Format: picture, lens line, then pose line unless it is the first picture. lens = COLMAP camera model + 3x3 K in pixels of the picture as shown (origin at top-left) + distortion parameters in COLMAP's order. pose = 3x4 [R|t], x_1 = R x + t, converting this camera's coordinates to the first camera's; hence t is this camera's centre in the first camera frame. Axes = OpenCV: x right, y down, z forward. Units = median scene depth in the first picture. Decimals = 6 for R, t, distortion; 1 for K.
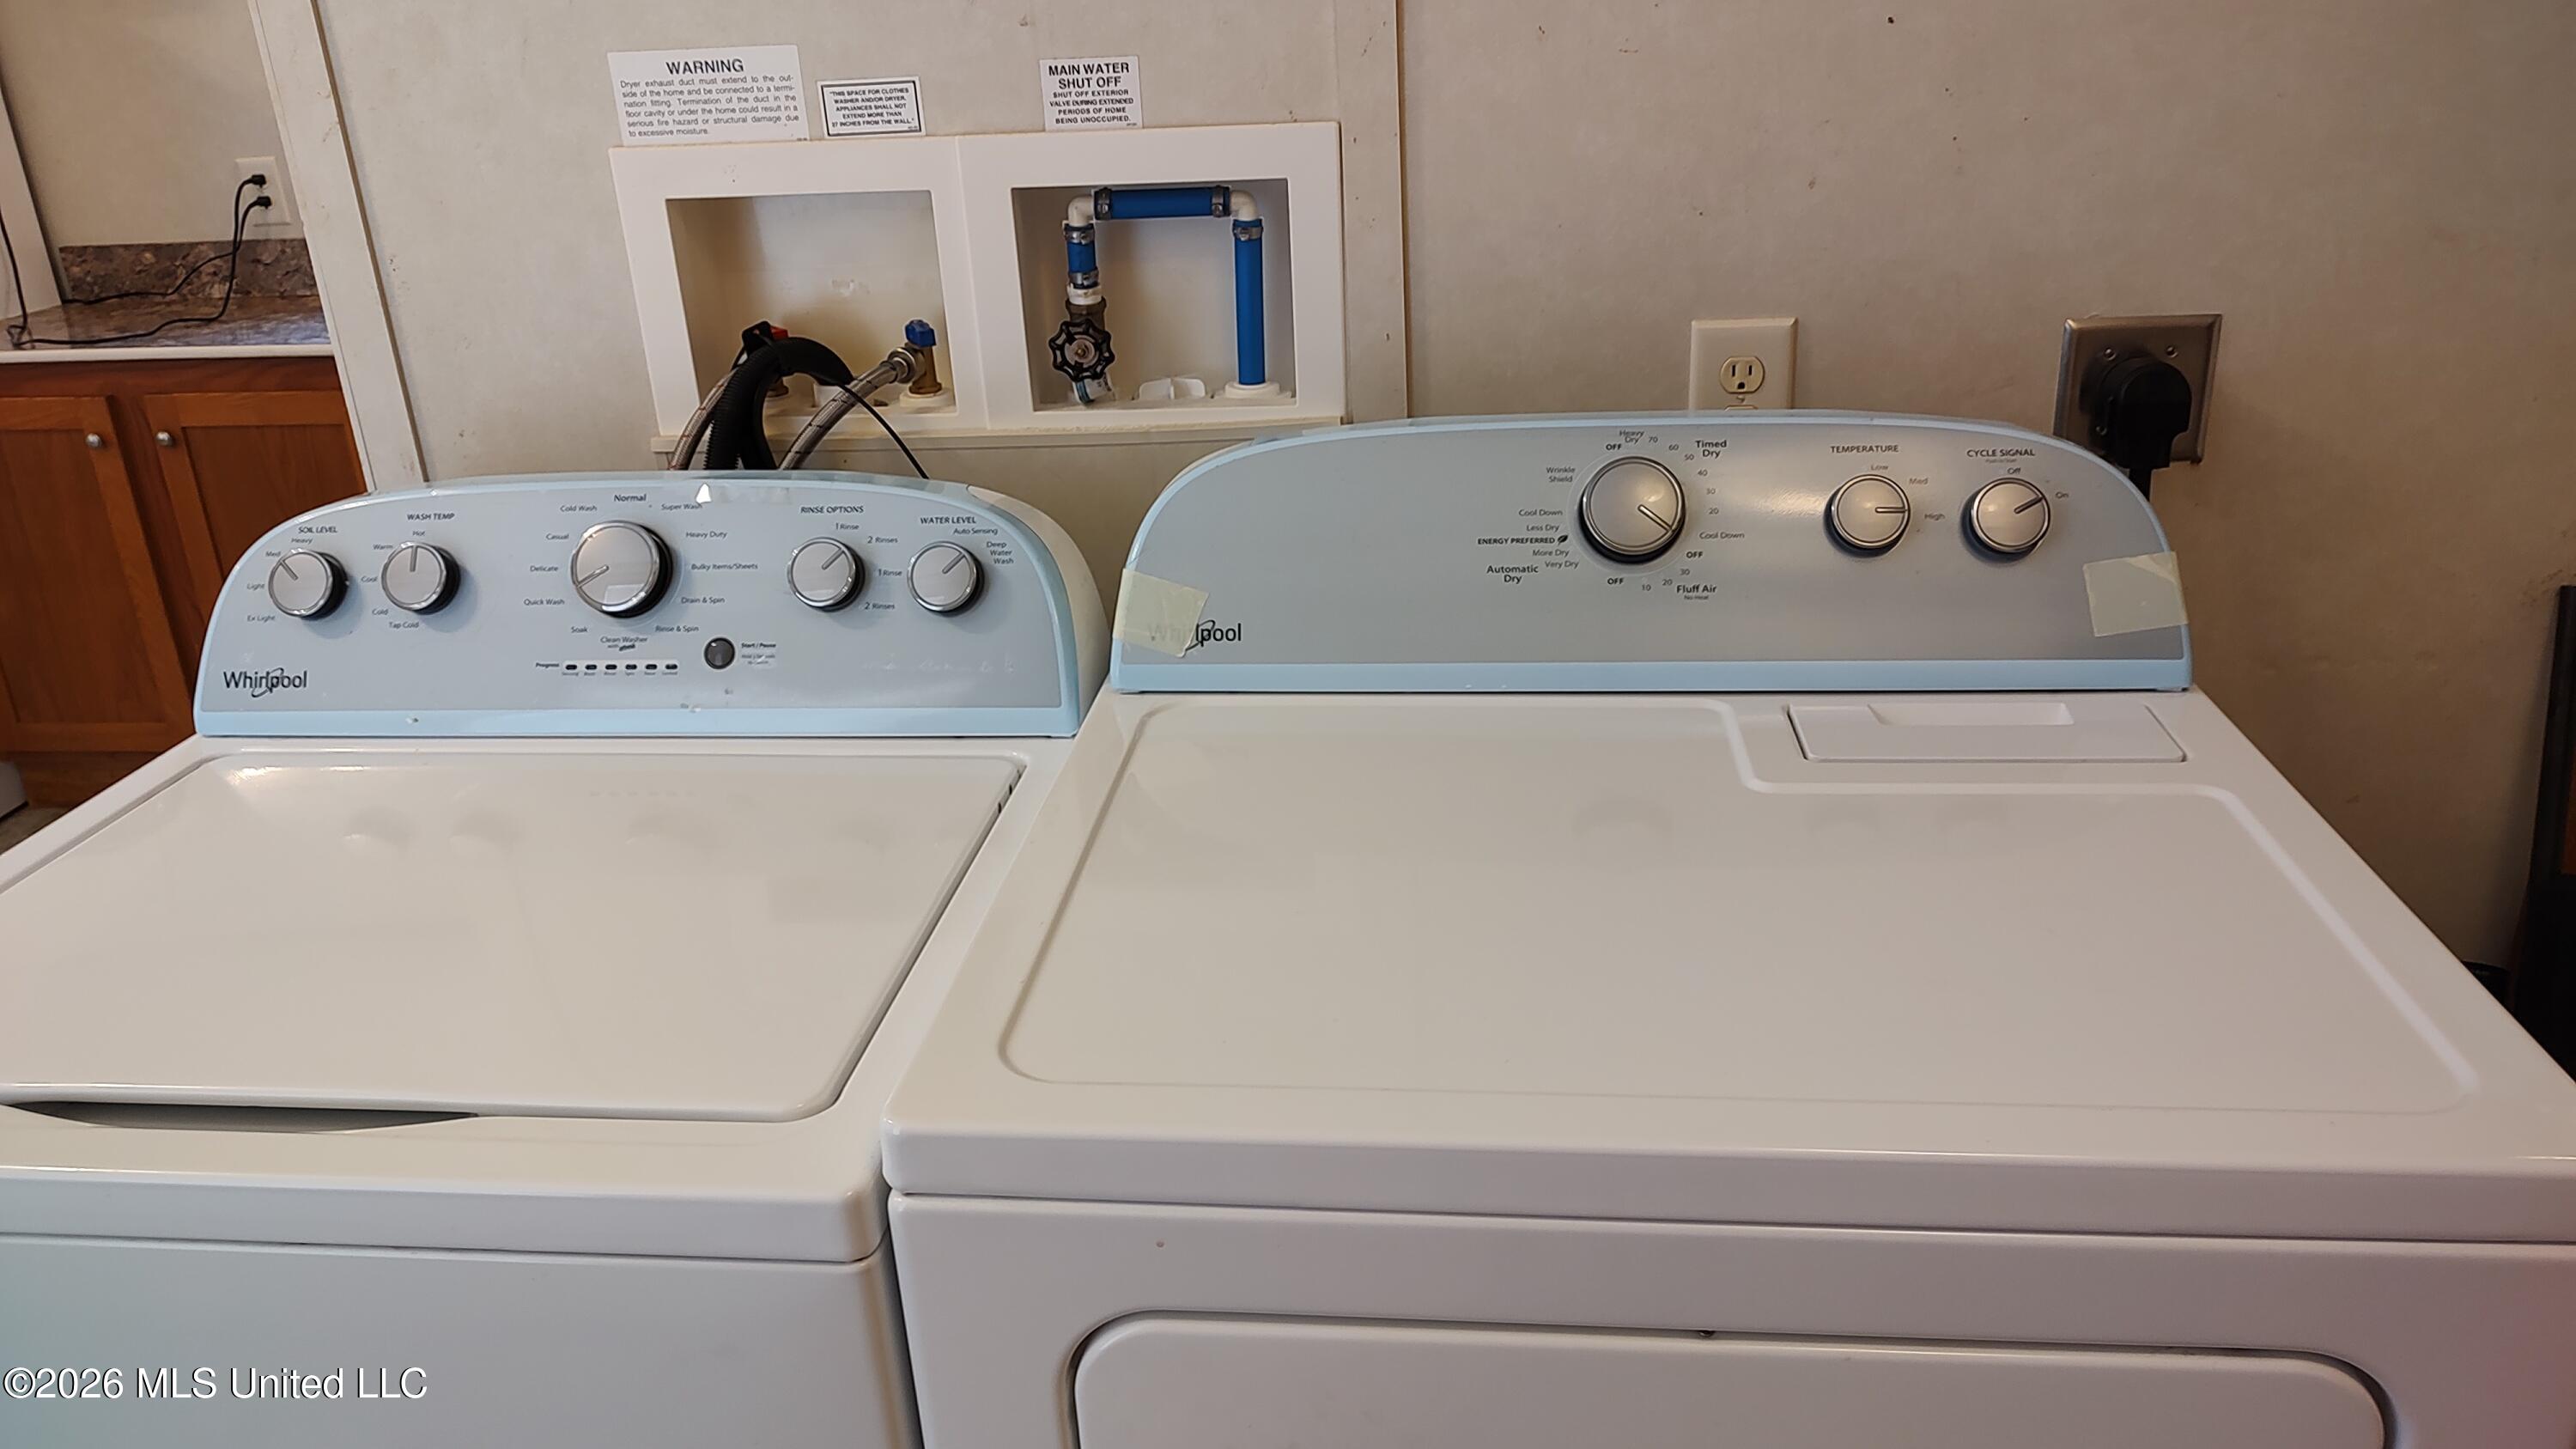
lens RADIAL K [[1855.7, 0, 1288.0], [0, 1855.7, 724.5], [0, 0, 1]] dist [0.006369, 0.004237]
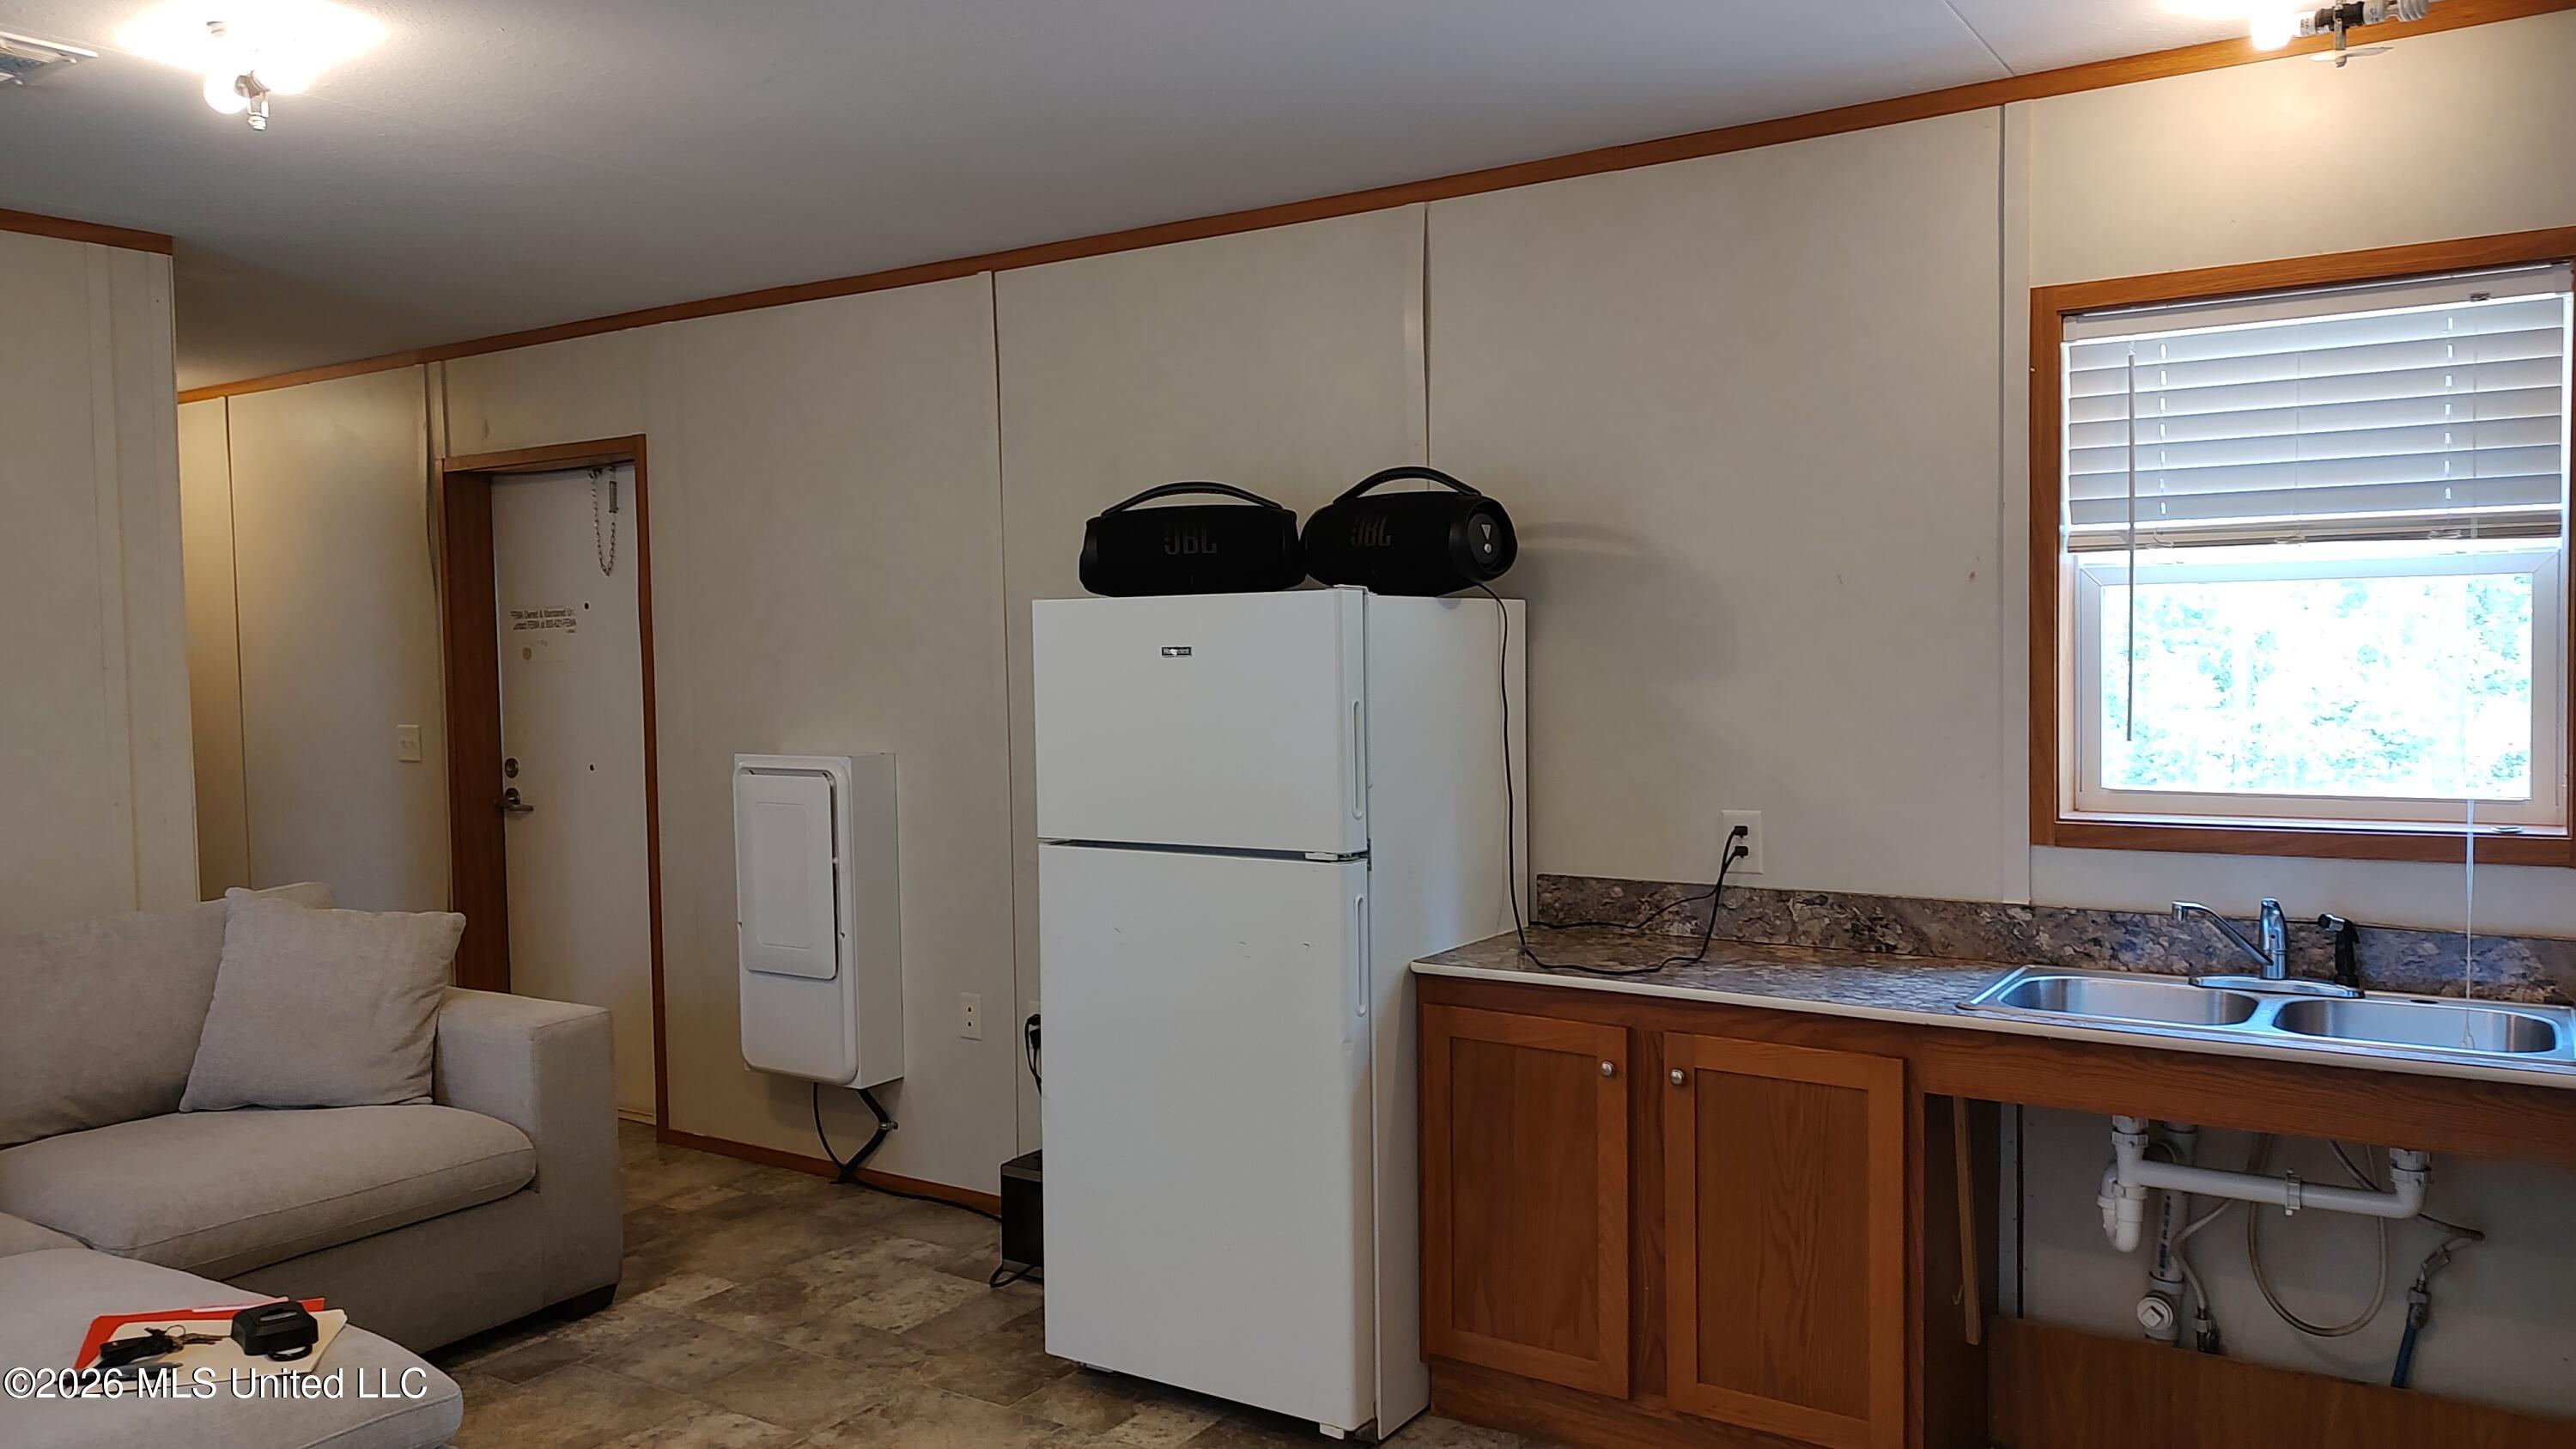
lens RADIAL K [[1855.7, 0, 1288.0], [0, 1855.7, 724.5], [0, 0, 1]] dist [0.006369, 0.004237]
pose [[0.885776, 0.056677, -0.460638, -0.304668], [-0.203398, 0.939530, -0.275522, -0.012265], [0.417168, 0.337743, 0.843742, 0.003277]]
